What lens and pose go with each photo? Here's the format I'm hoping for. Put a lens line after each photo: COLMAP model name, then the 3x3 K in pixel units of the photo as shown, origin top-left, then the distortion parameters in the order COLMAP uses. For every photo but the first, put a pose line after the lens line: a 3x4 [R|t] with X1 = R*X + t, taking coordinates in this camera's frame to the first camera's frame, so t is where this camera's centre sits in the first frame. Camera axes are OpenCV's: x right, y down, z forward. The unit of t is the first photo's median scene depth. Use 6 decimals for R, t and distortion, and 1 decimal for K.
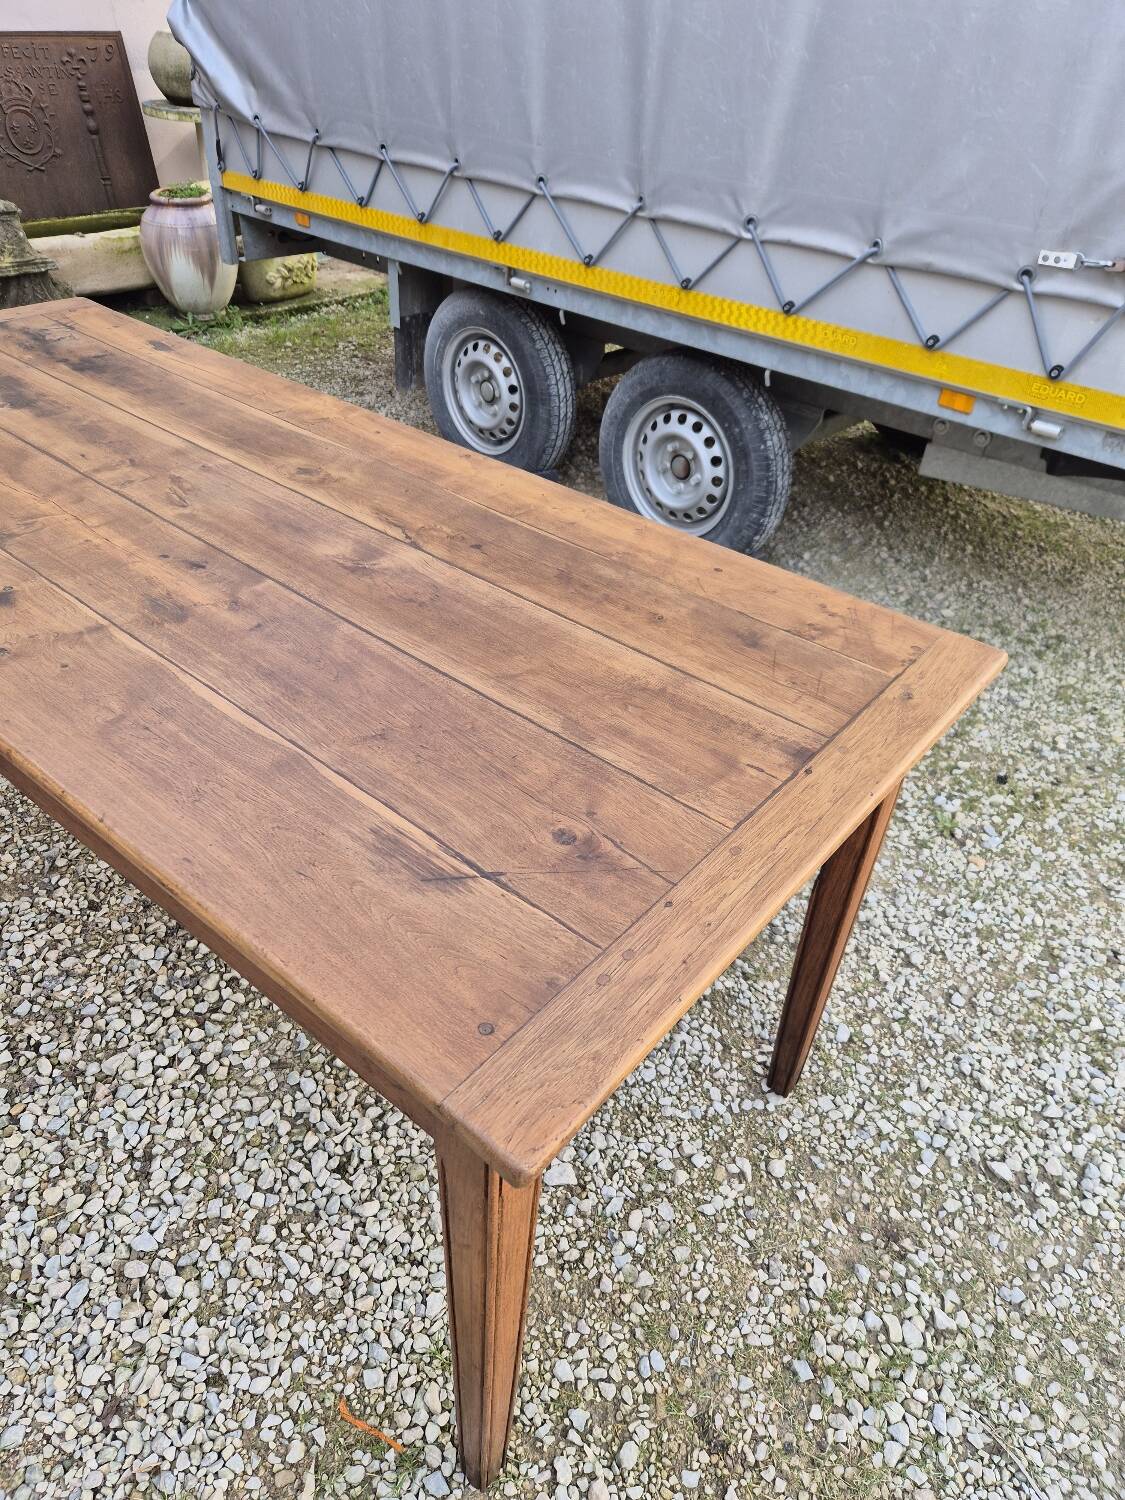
lens RADIAL K [[1013.4, 0, 560.6], [0, 1013.4, 746.5], [0, 0, 1]] dist [0.071200, -0.062675]
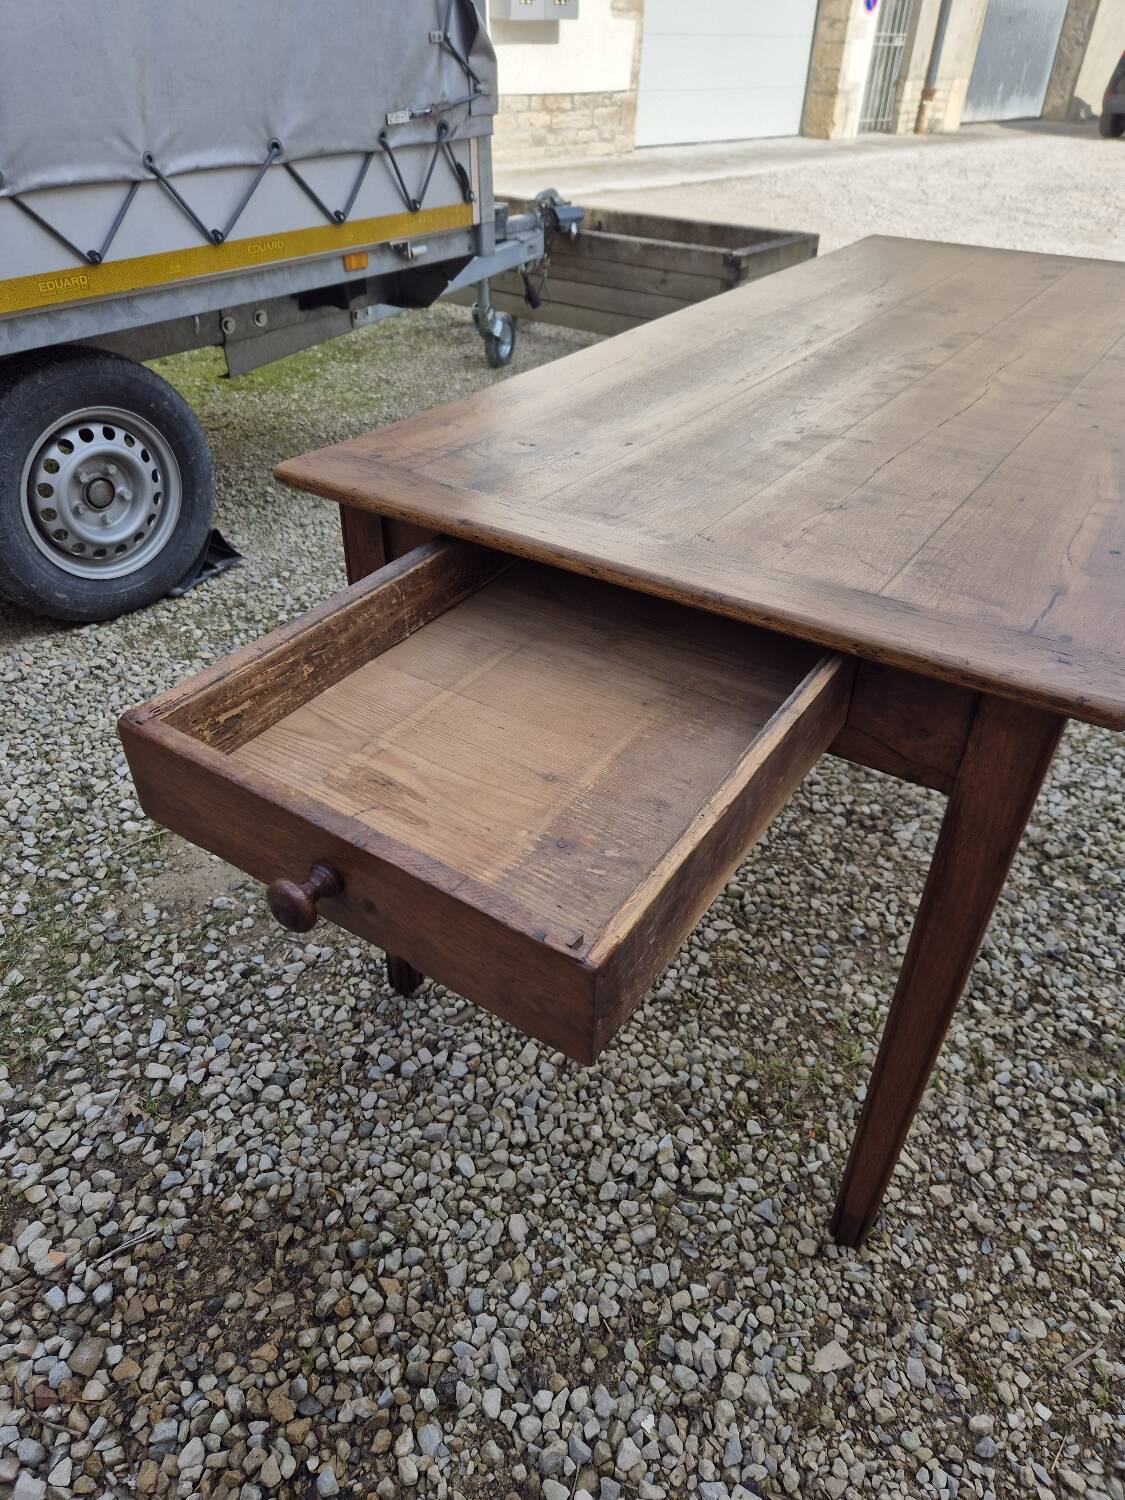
lens RADIAL K [[1002.4, 0, 563.0], [0, 1002.4, 745.7], [0, 0, 1]] dist [0.081282, -0.068818]
pose [[-0.118633, -0.611335, 0.782429, -1.299430], [0.582218, 0.595488, 0.553549, -0.736595], [-0.804331, 0.521214, 0.285286, 1.088041]]
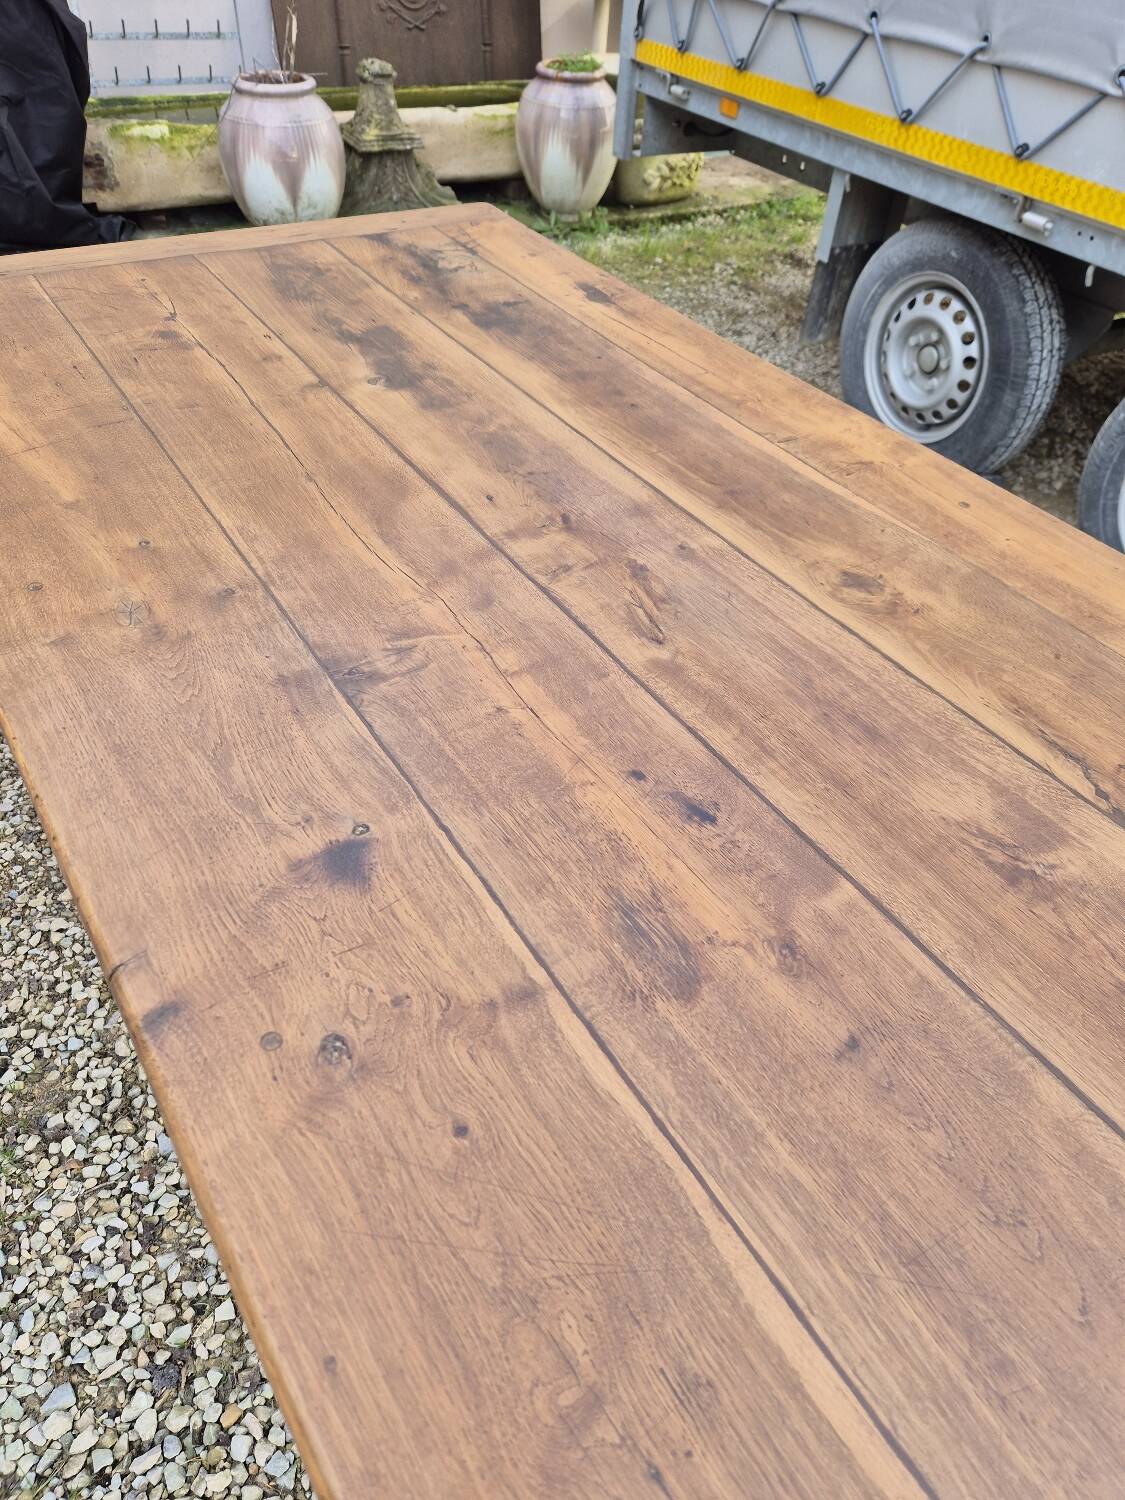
lens RADIAL K [[1013.2, 0, 578.8], [0, 1013.2, 751.7], [0, 0, 1]] dist [0.071797, -0.062655]
pose [[0.961723, 0.196312, -0.191181, -0.257745], [-0.180446, 0.978760, 0.097309, -0.194985], [0.206223, -0.059086, 0.976719, 0.398996]]
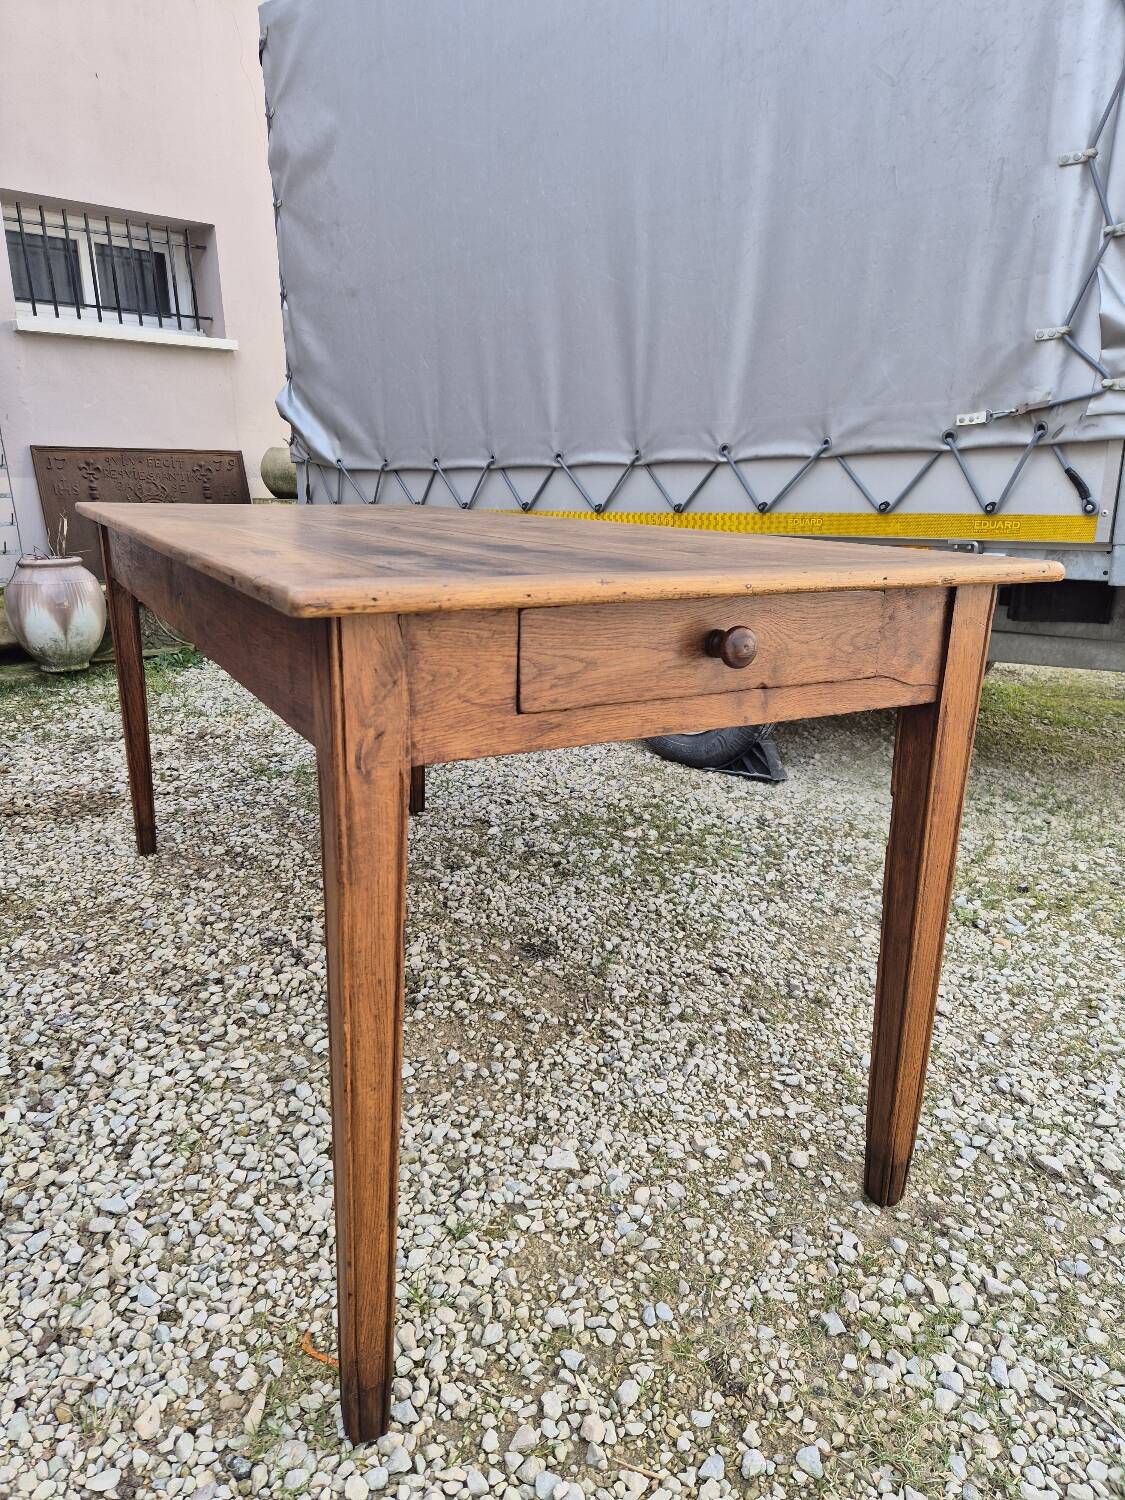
lens RADIAL K [[1007.6, 0, 561.0], [0, 1007.6, 751.6], [0, 0, 1]] dist [0.074542, -0.062901]
pose [[0.997987, -0.036634, -0.051765, 0.059137], [0.014597, 0.927047, -0.374662, 0.412357], [0.061714, 0.373152, 0.925715, 0.006250]]
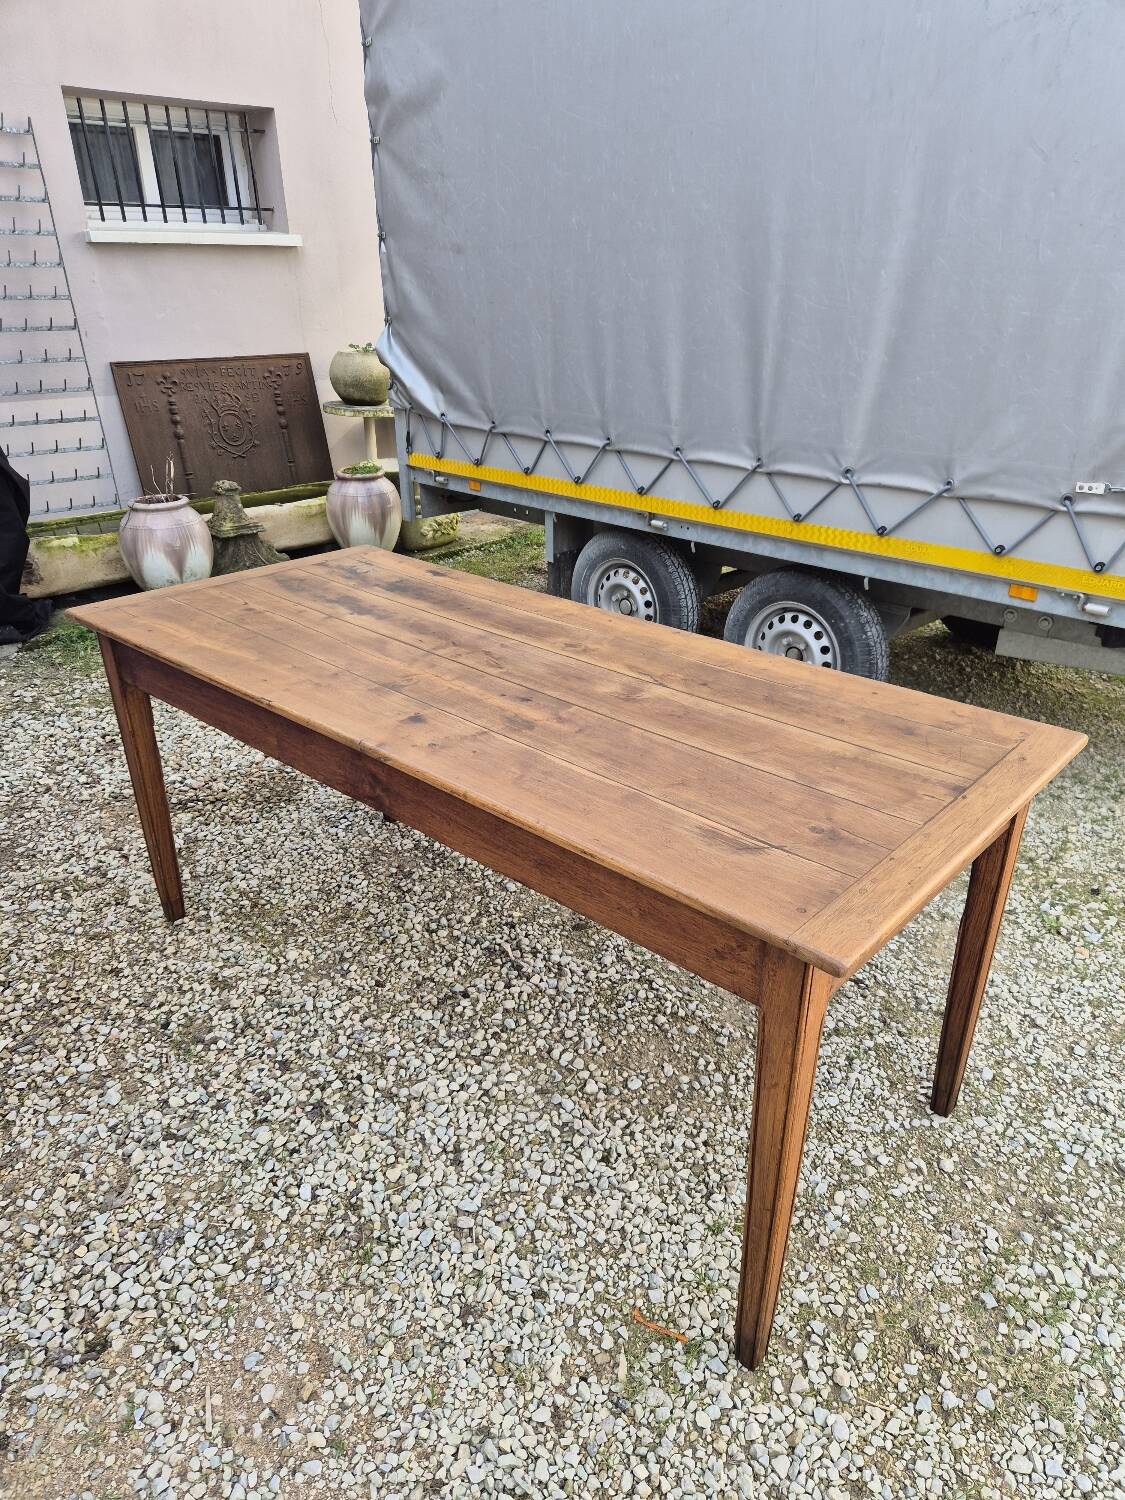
lens RADIAL K [[1008.8, 0, 574.5], [0, 1008.8, 764.0], [0, 0, 1]] dist [0.081657, -0.072830]
pose [[0.998414, -0.026429, -0.049700, -0.169269], [0.016147, 0.980291, -0.196899, 0.169042], [0.053925, 0.195784, 0.979163, -0.351022]]
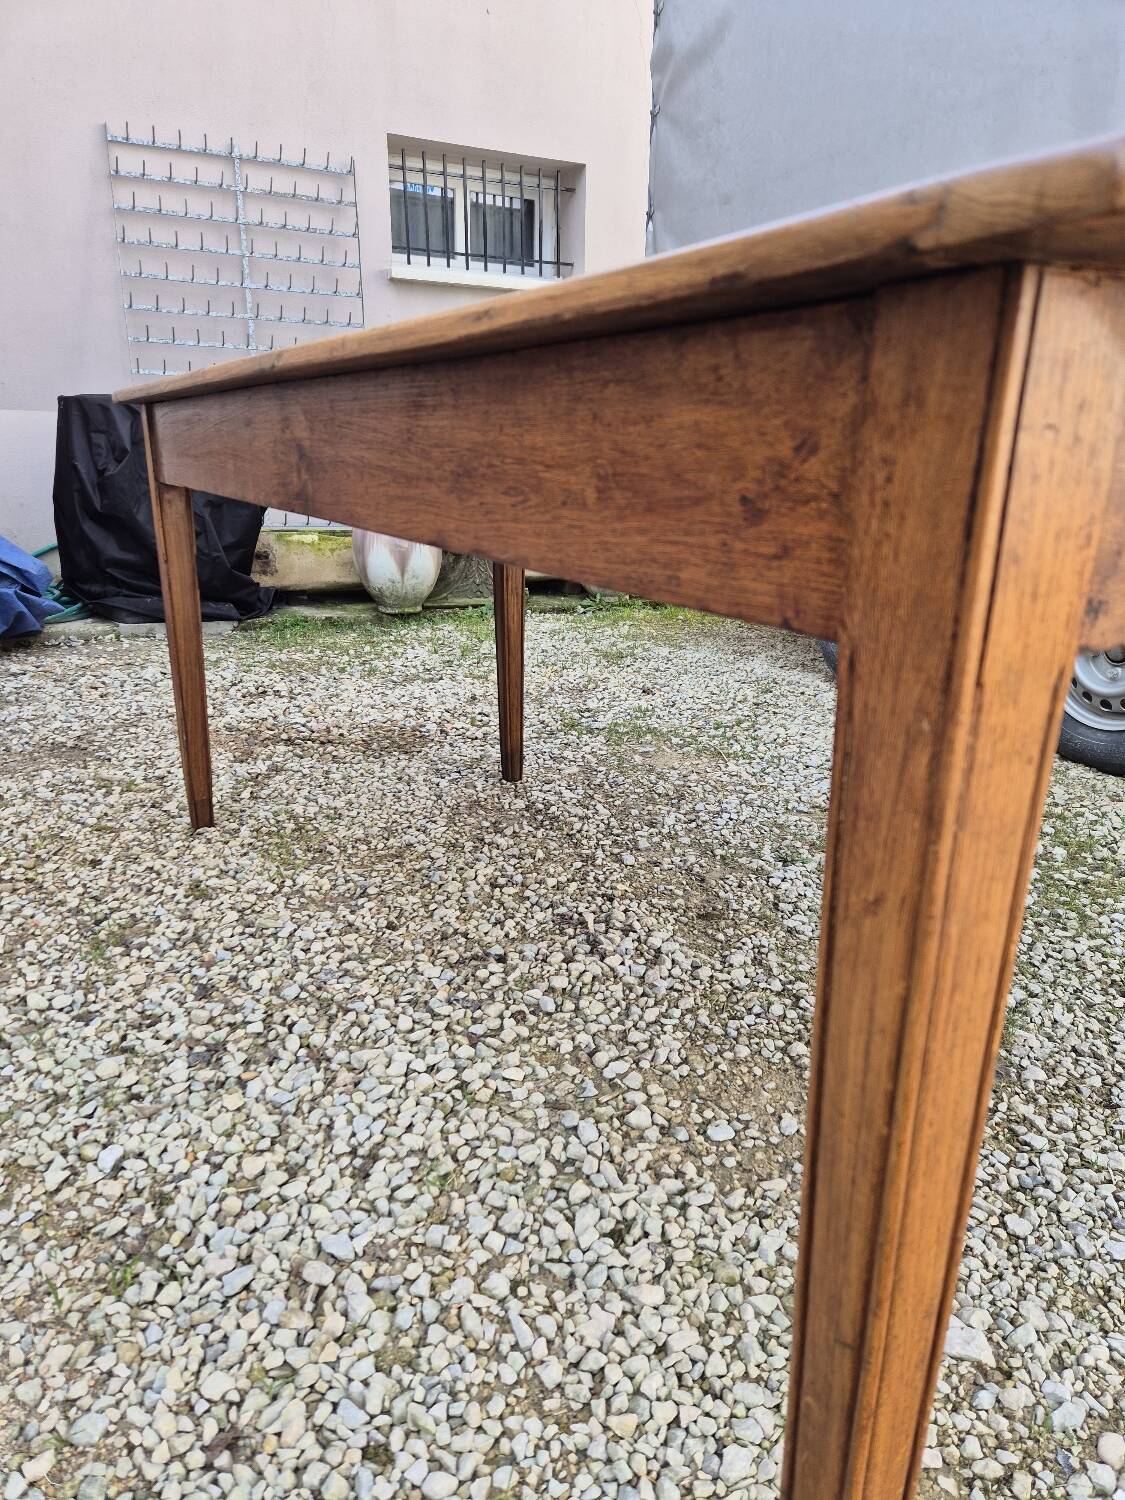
lens RADIAL K [[1001.4, 0, 557.0], [0, 1001.4, 756.5], [0, 0, 1]] dist [0.078788, -0.066947]
pose [[0.936041, 0.069029, -0.345054, -0.039760], [-0.189227, 0.925468, -0.328181, 0.336047], [0.296683, 0.372484, 0.879338, 0.274467]]
